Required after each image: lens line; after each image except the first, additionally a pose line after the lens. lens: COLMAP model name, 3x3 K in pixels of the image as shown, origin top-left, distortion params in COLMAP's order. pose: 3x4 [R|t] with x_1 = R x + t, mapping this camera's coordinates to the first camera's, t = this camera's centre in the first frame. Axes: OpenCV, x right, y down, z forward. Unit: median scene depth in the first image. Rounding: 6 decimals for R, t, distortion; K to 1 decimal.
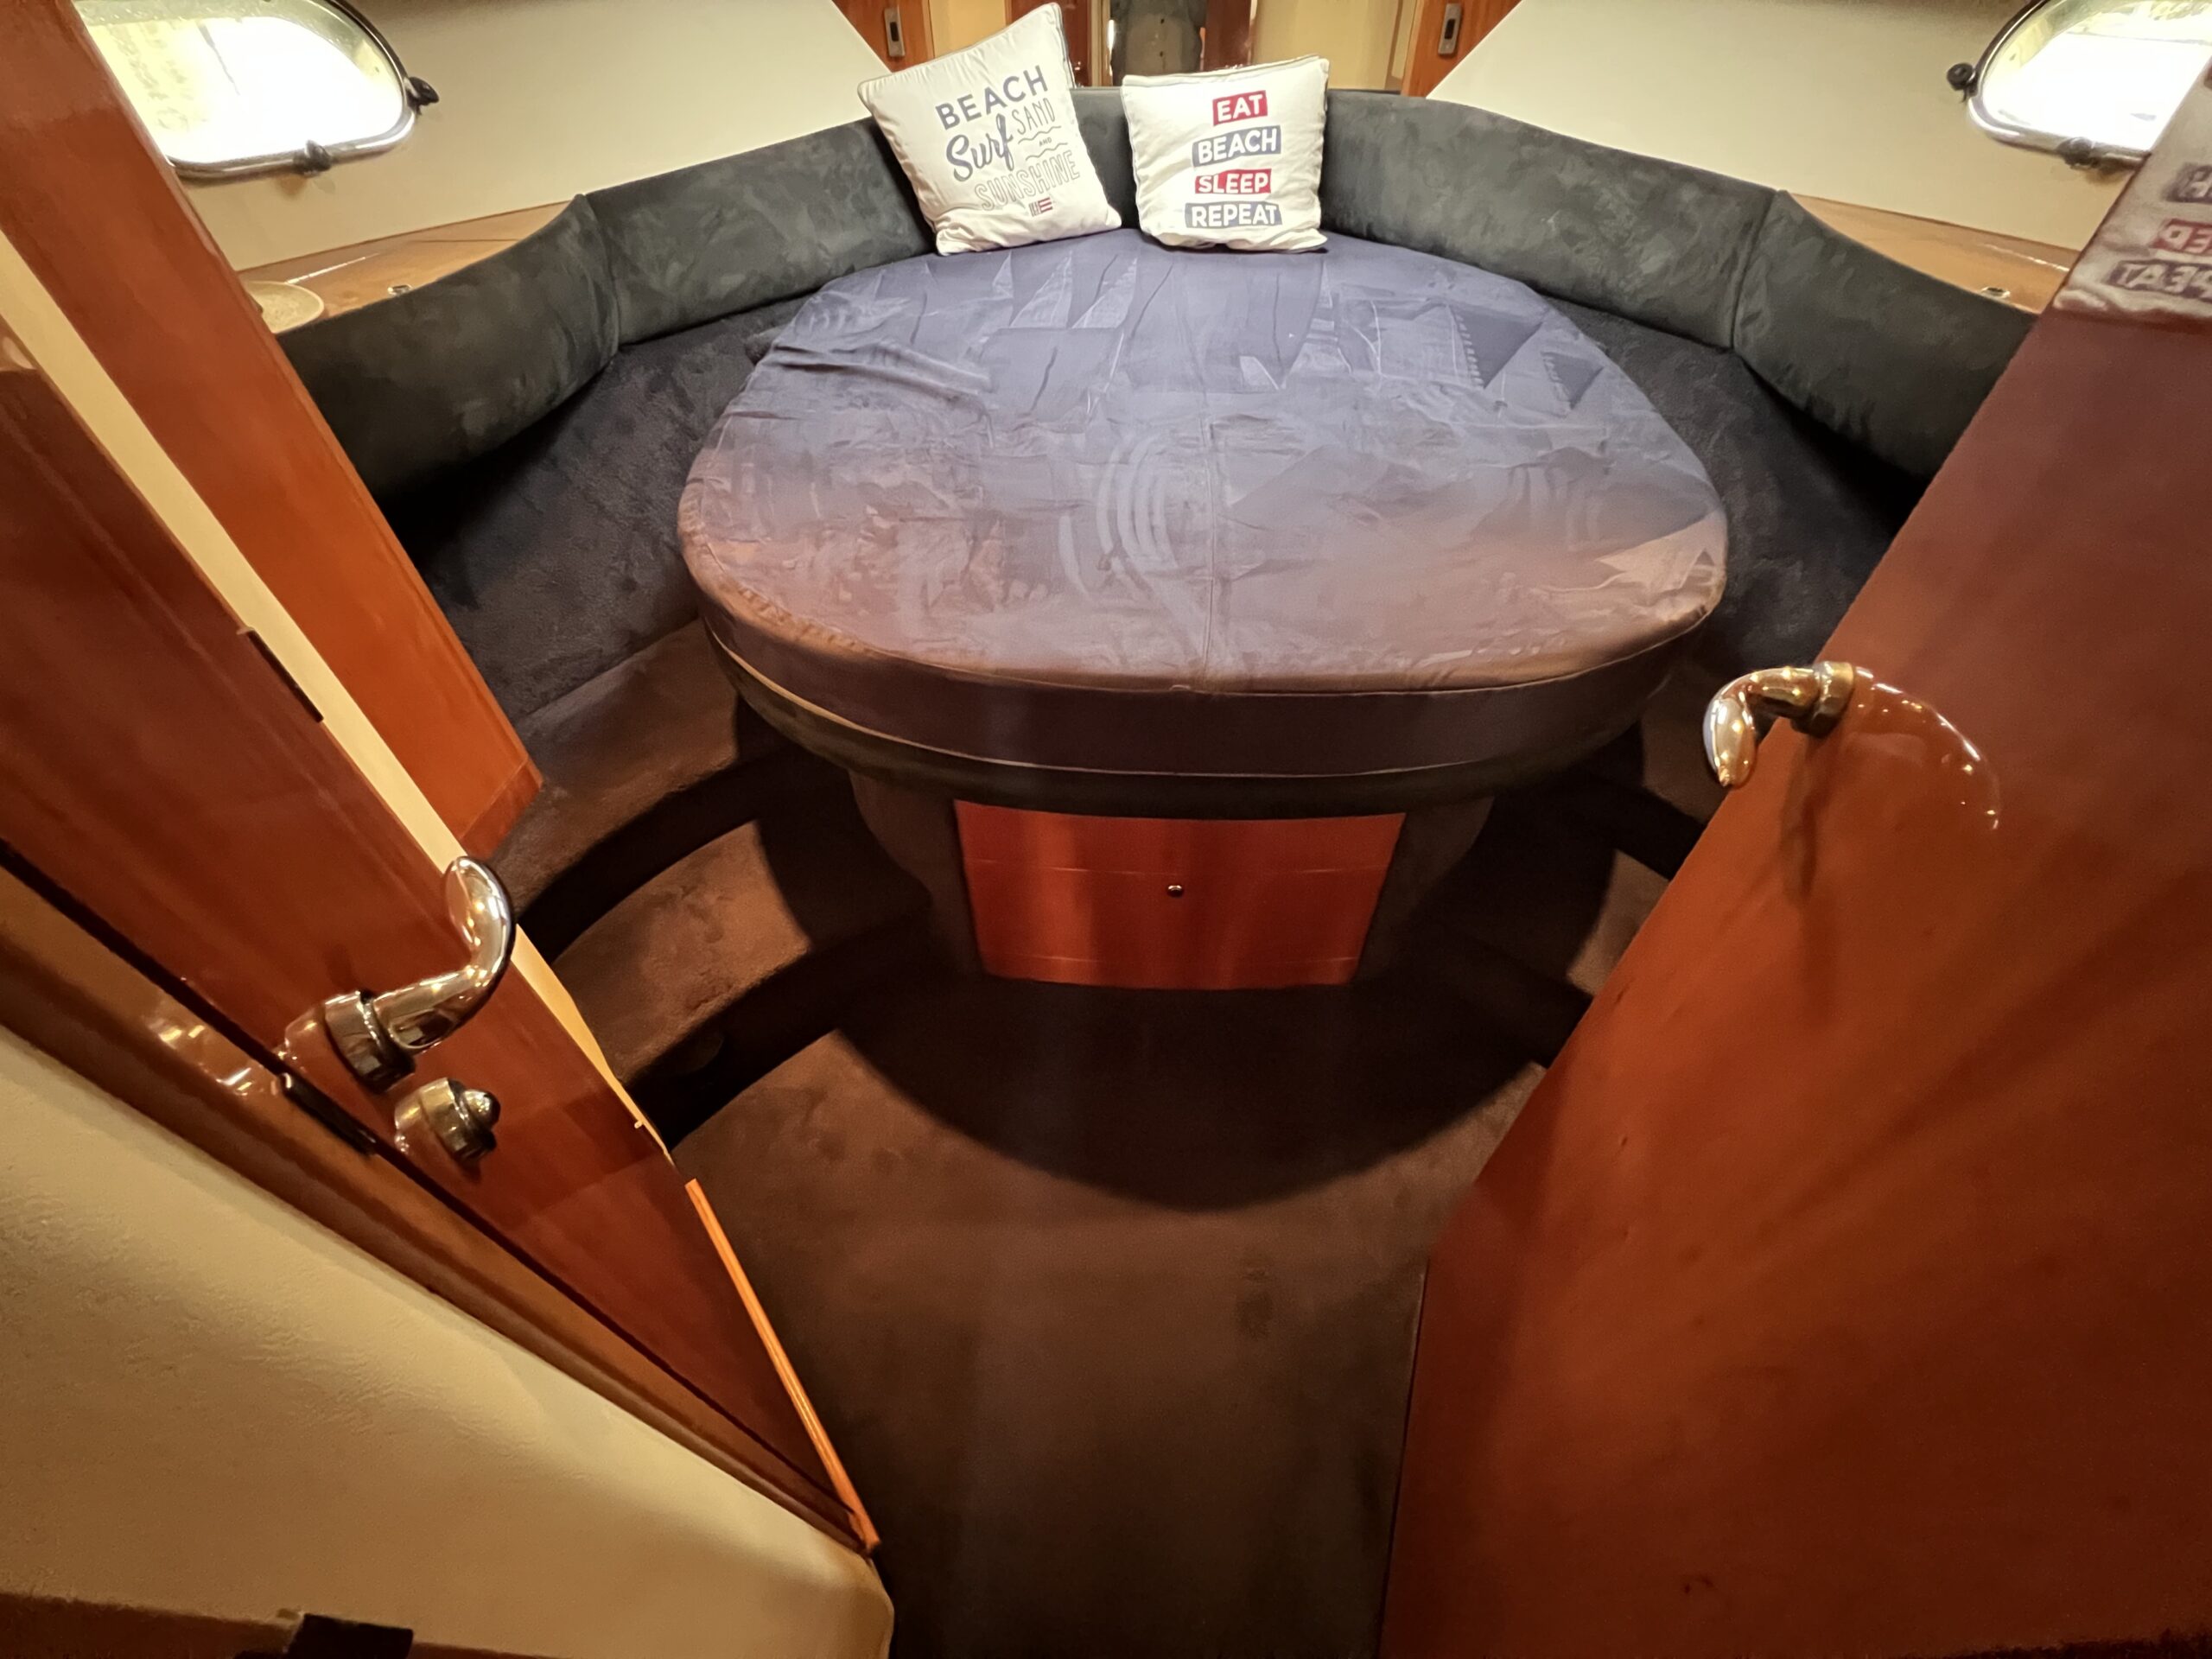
lens RADIAL K [[887.0, 0, 1102.5], [0, 887.0, 822.0], [0, 0, 1]] dist [-0.004101, 0.000838]
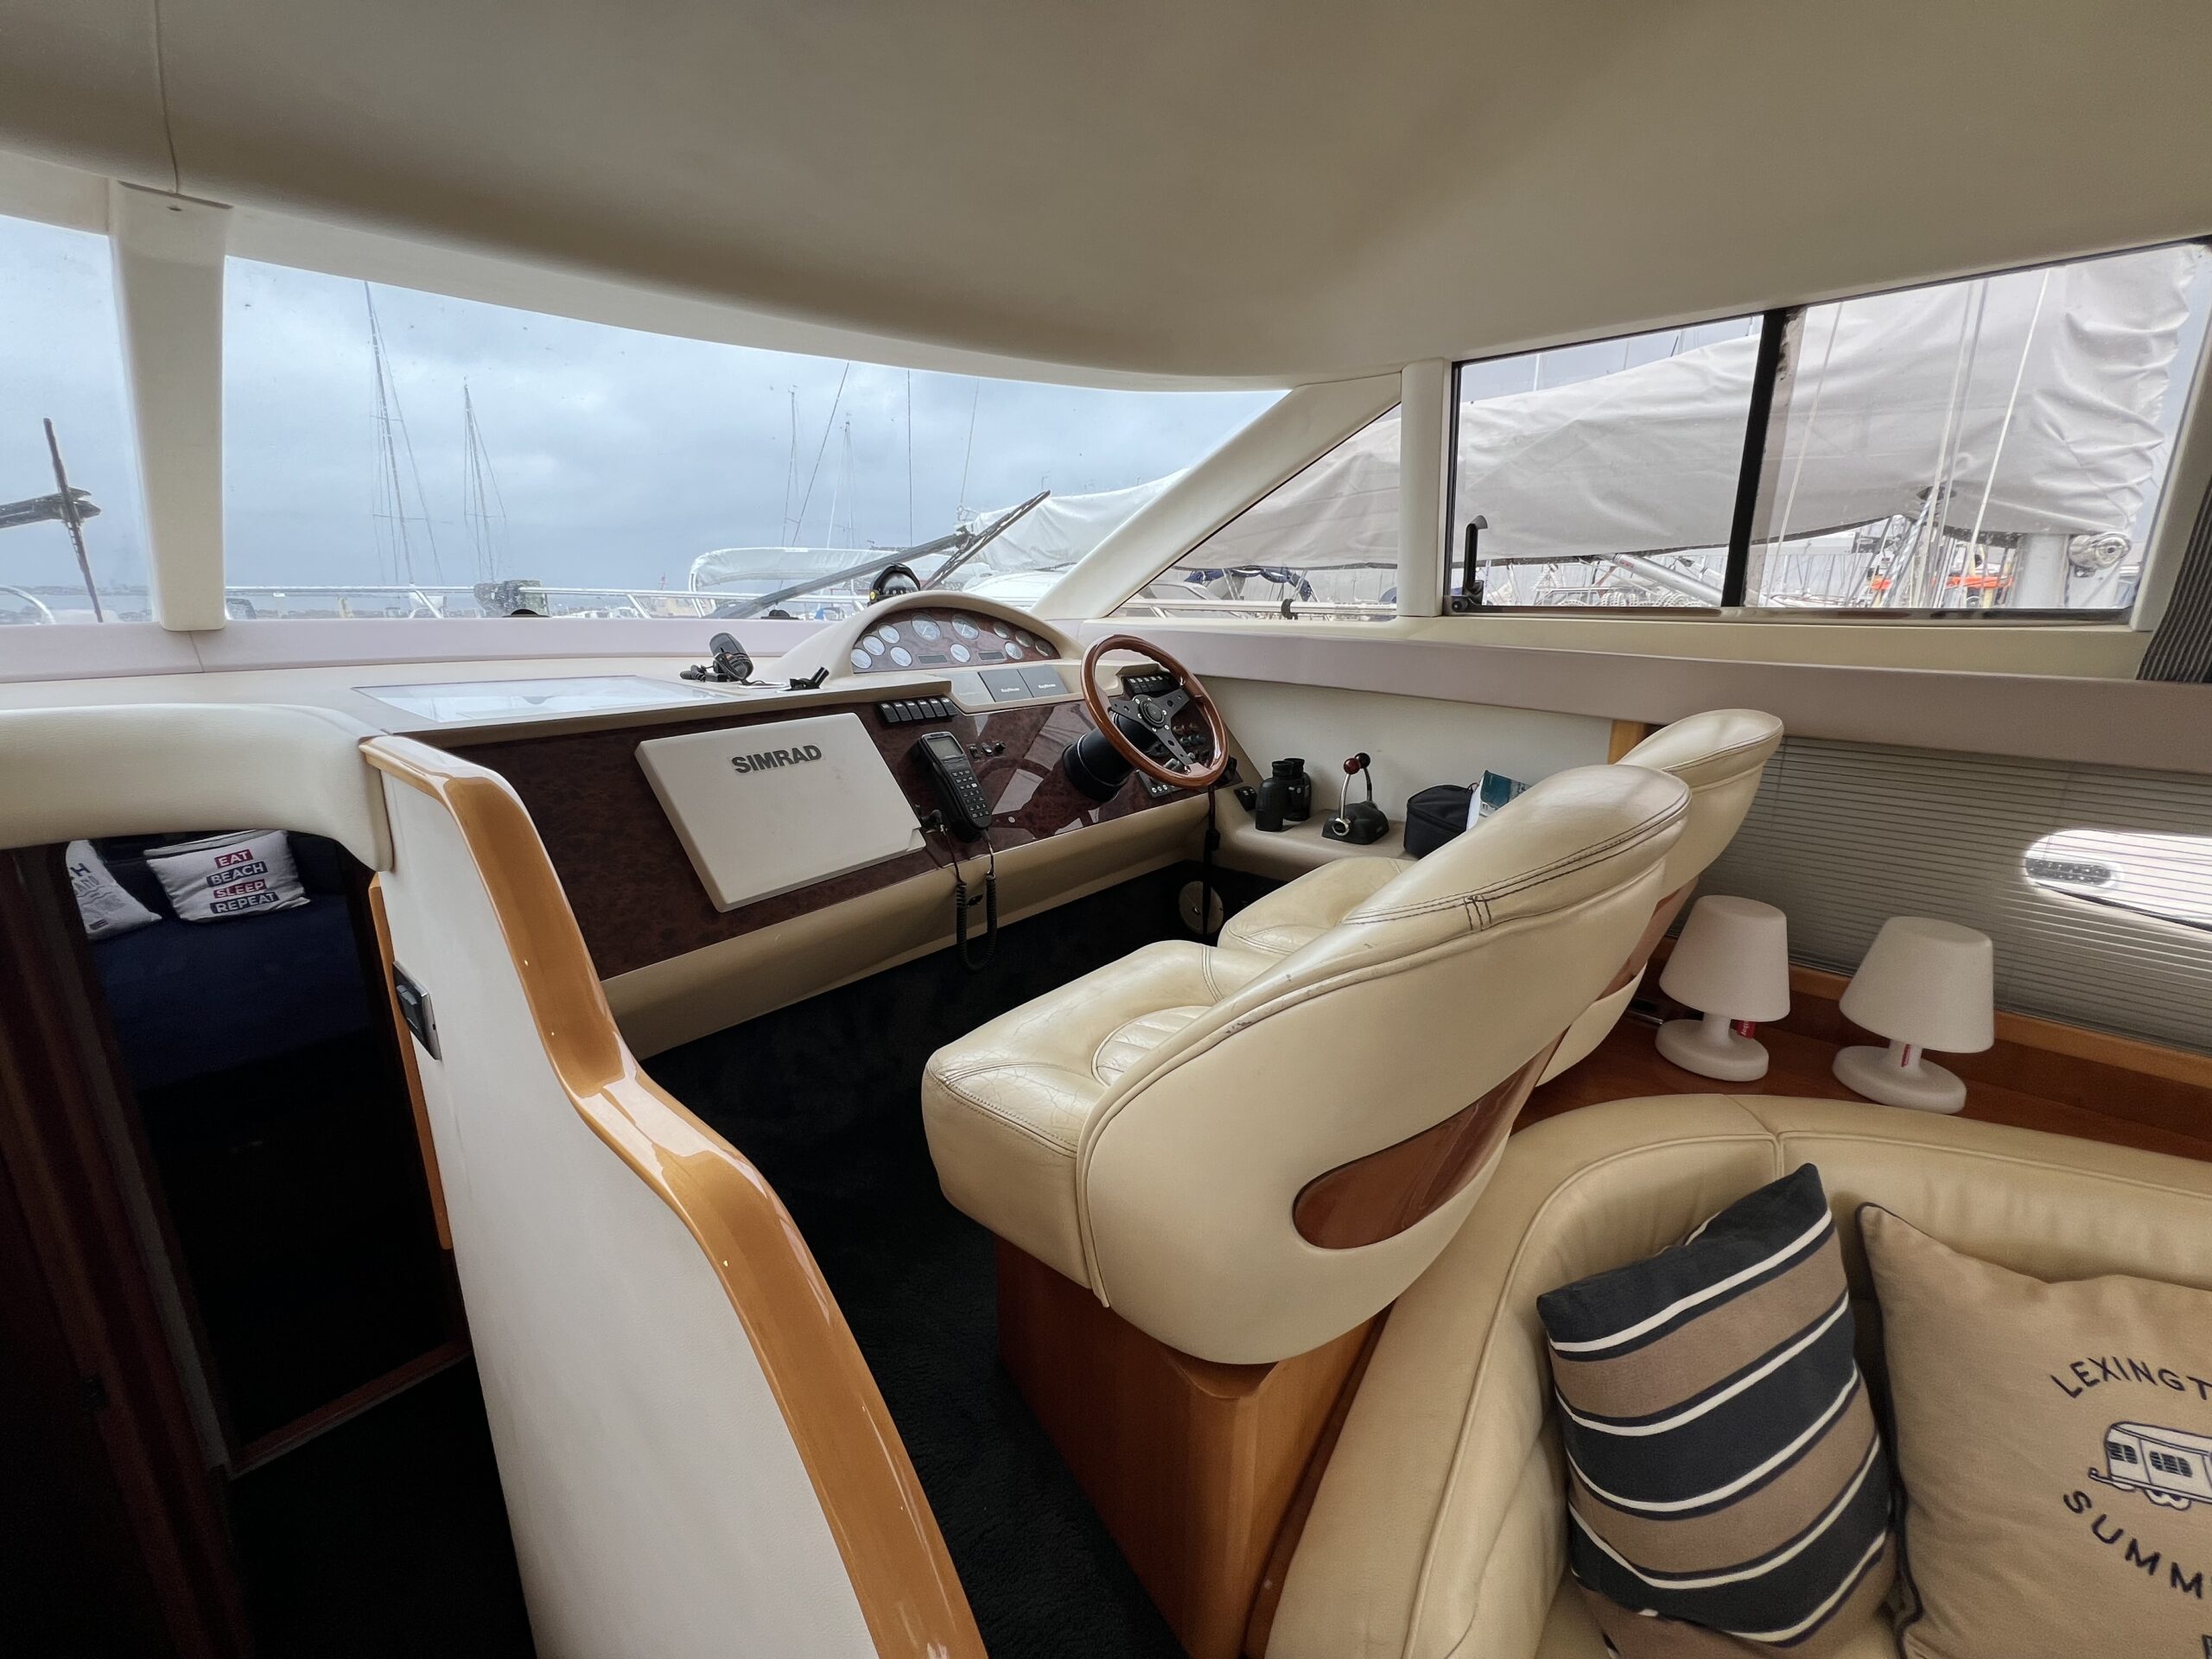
lens RADIAL K [[881.5, 0, 1098.7], [0, 881.5, 818.3], [0, 0, 1]] dist [-0.003479, 0.000047]
pose [[0.630693, -0.182210, 0.754338, -0.097314], [0.536035, 0.805178, -0.253683, 0.694452], [-0.561153, 0.564347, 0.605491, -1.386607]]
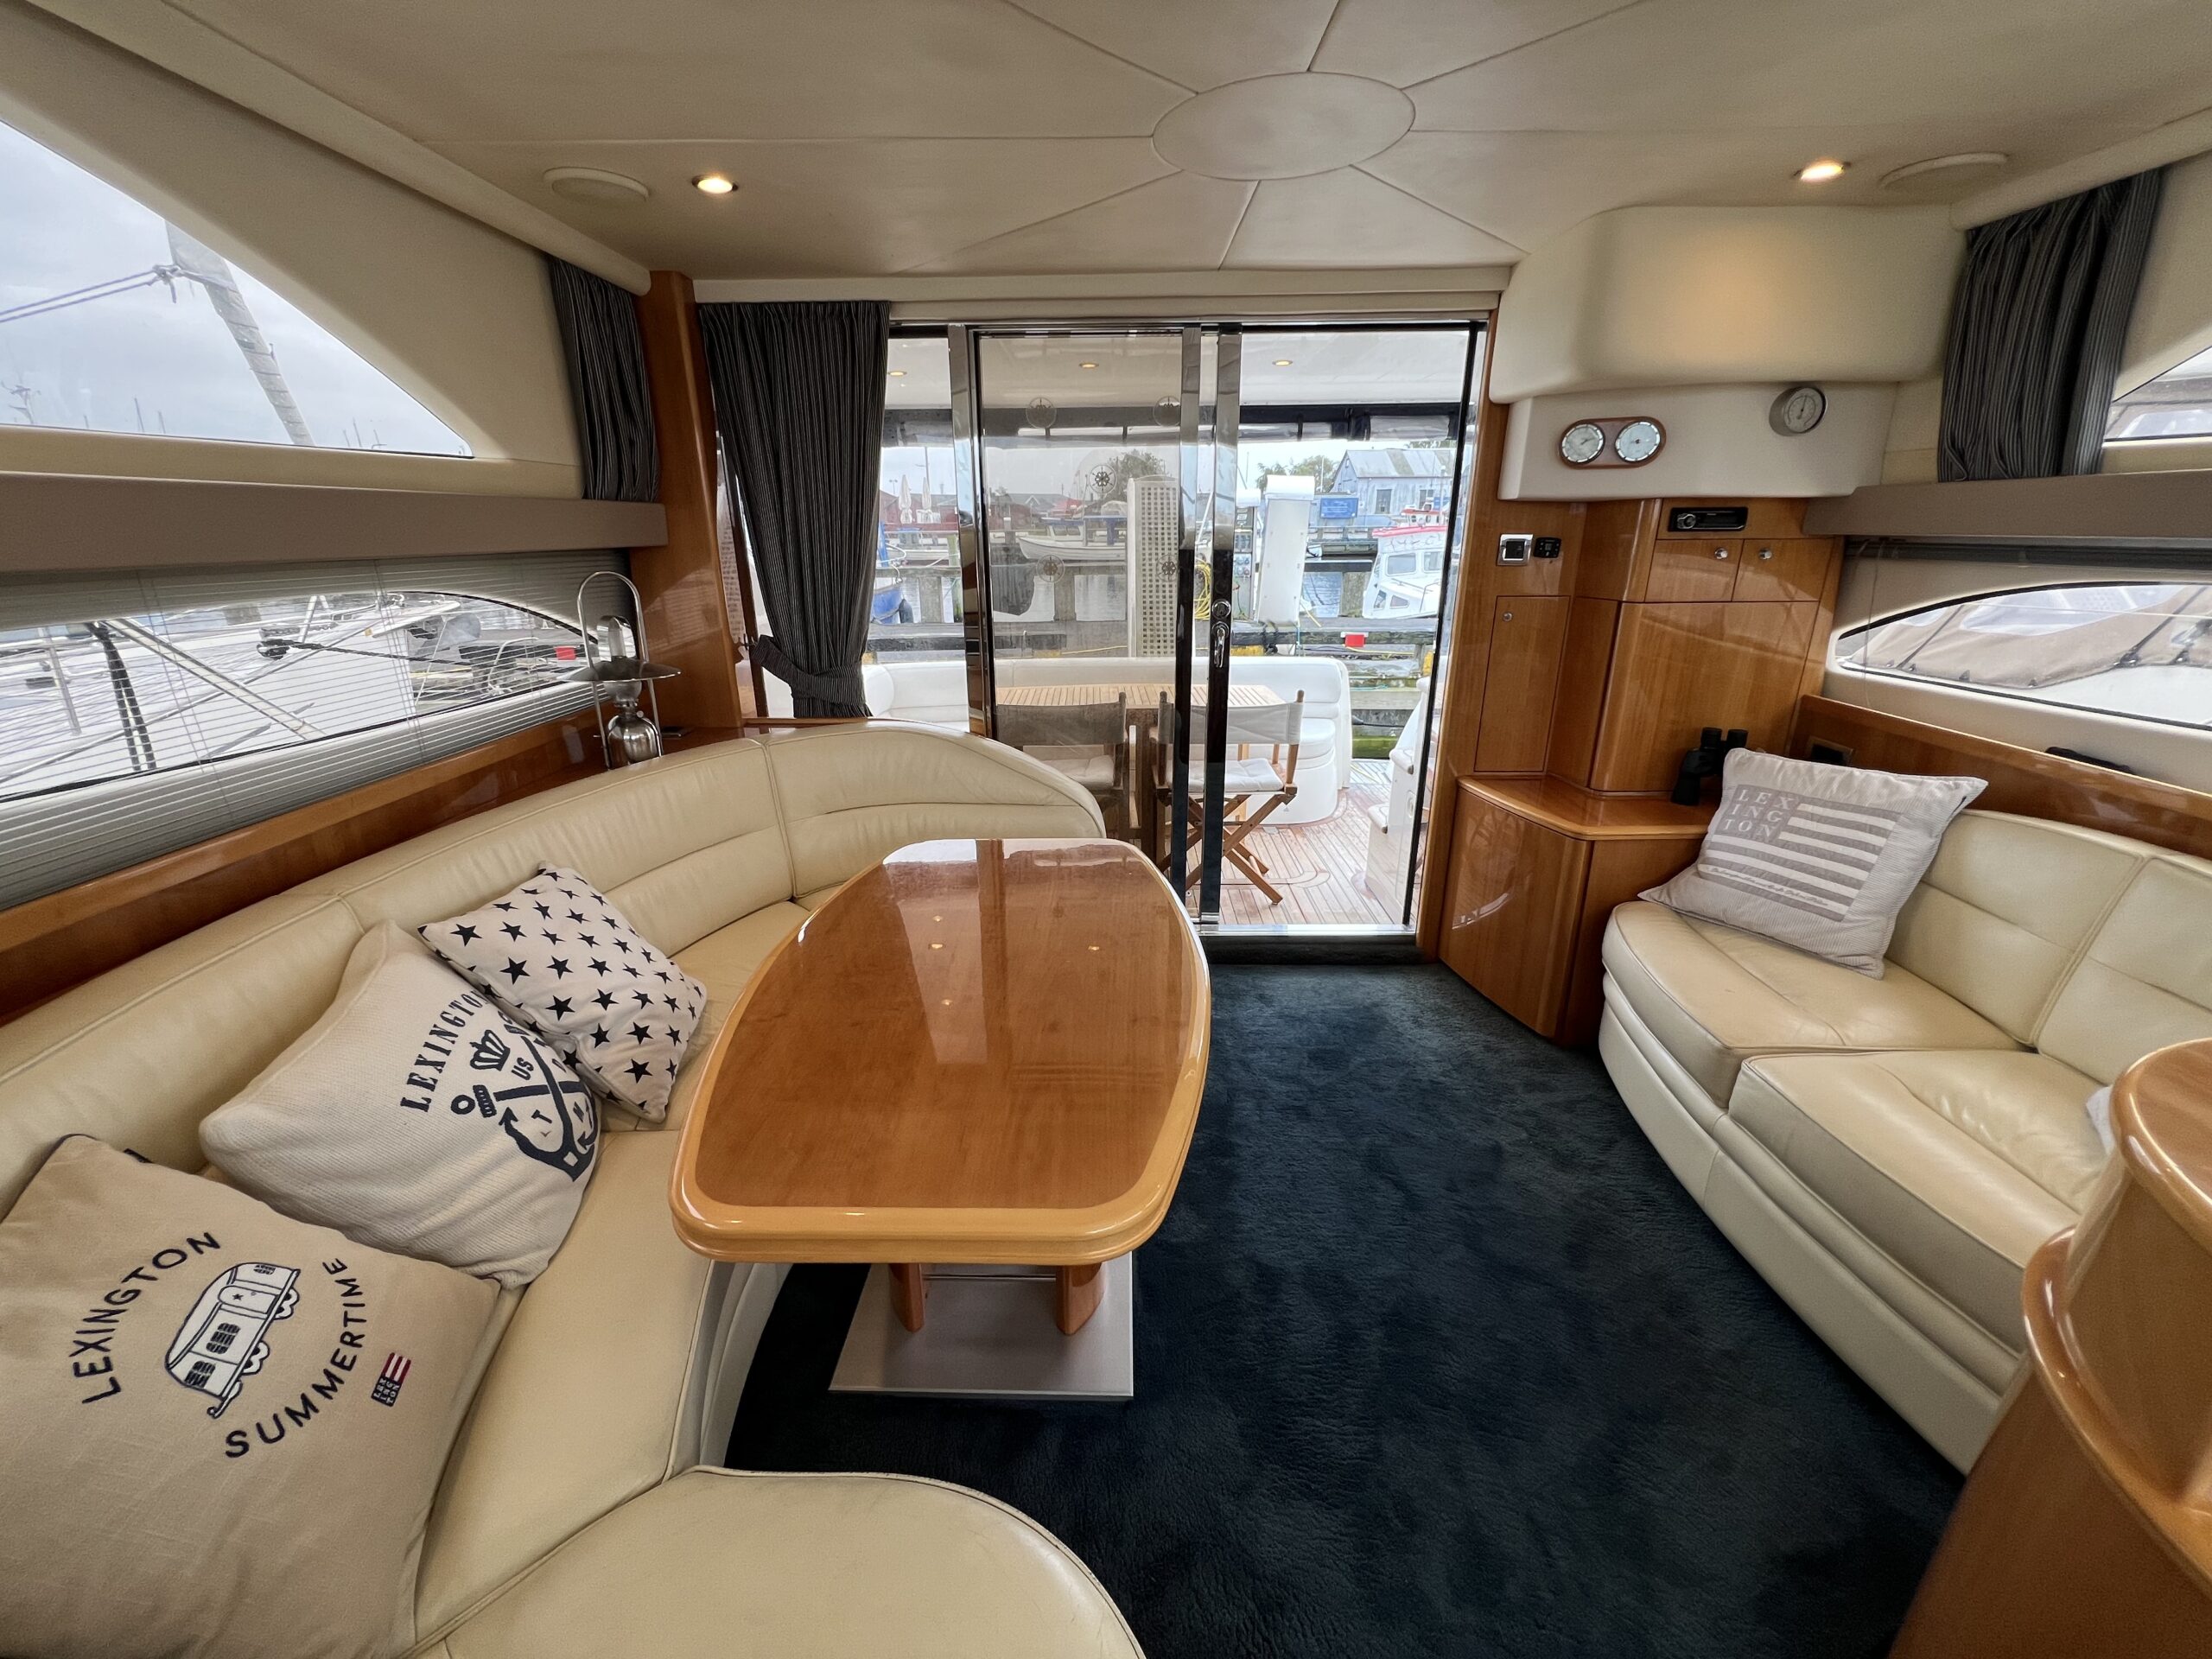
lens RADIAL K [[884.8, 0, 1104.9], [0, 884.8, 820.9], [0, 0, 1]] dist [-0.002242, 0.000259]
pose [[-0.999671, 0.018383, -0.017890, 0.121933], [-0.007659, 0.451692, 0.892141, 0.673897], [0.024481, 0.891984, -0.451403, -1.259050]]
